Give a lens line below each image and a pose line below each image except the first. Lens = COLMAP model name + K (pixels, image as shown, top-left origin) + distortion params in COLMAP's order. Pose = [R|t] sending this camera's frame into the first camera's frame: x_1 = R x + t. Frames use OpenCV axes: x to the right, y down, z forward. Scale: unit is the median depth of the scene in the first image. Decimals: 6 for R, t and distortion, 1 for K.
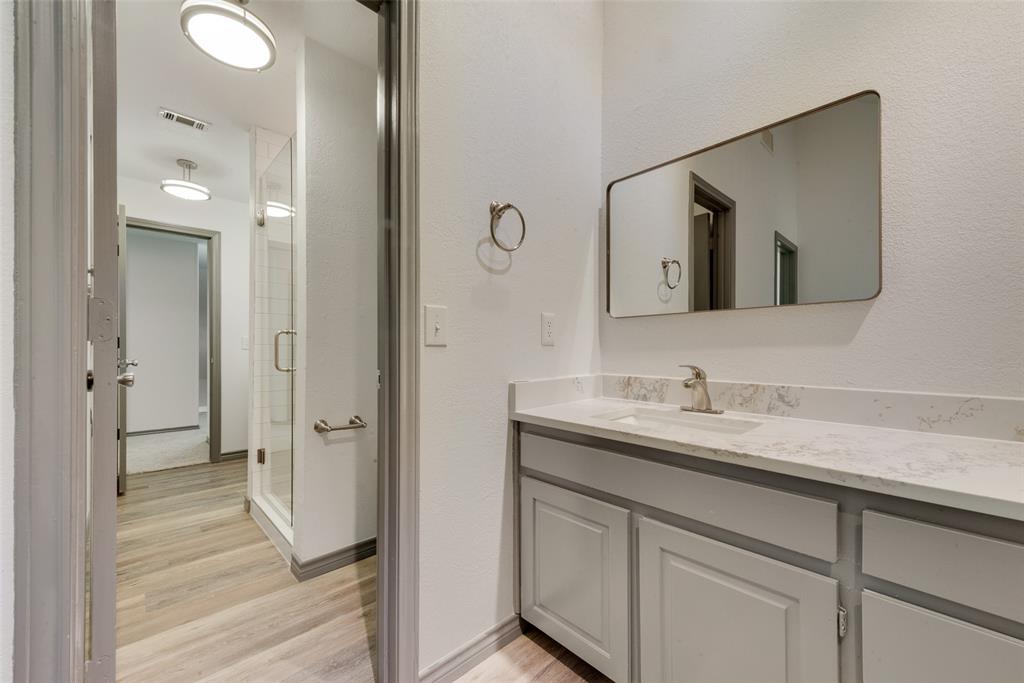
lens RADIAL K [[406.9, 0, 511.1], [0, 406.9, 347.2], [0, 0, 1]] dist [0.012321, -0.000533]
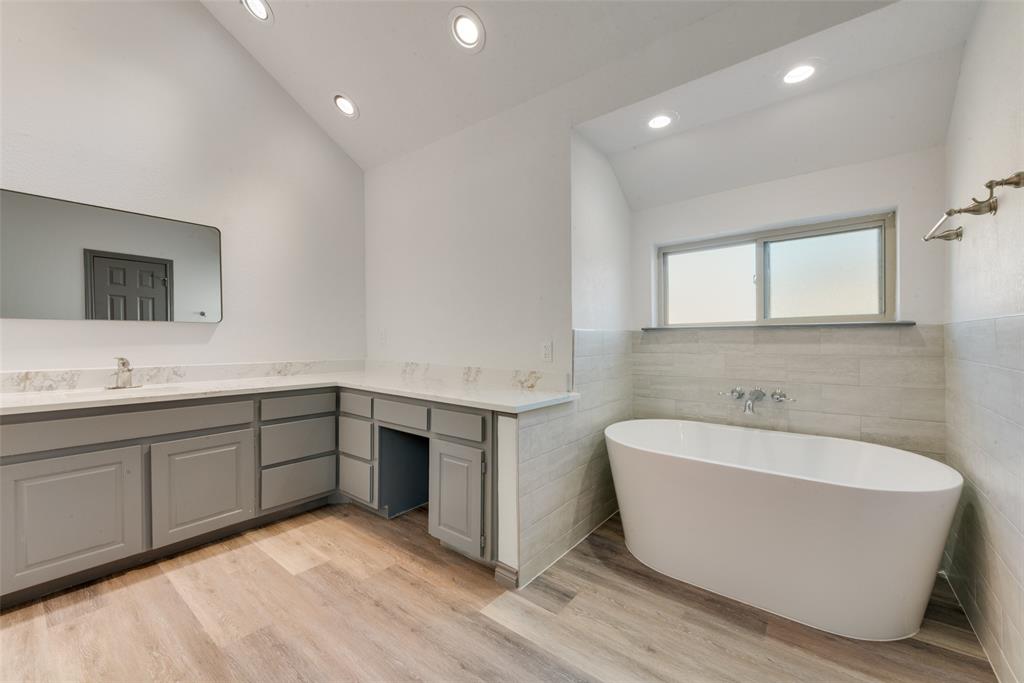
lens RADIAL K [[402.5, 0, 511.0], [0, 402.5, 344.3], [0, 0, 1]] dist [0.014082, -0.000080]
pose [[-0.150893, -0.004260, 0.988541, -1.526807], [0.003543, 0.999982, 0.004850, -0.007470], [-0.988544, 0.004234, -0.150875, -0.225529]]
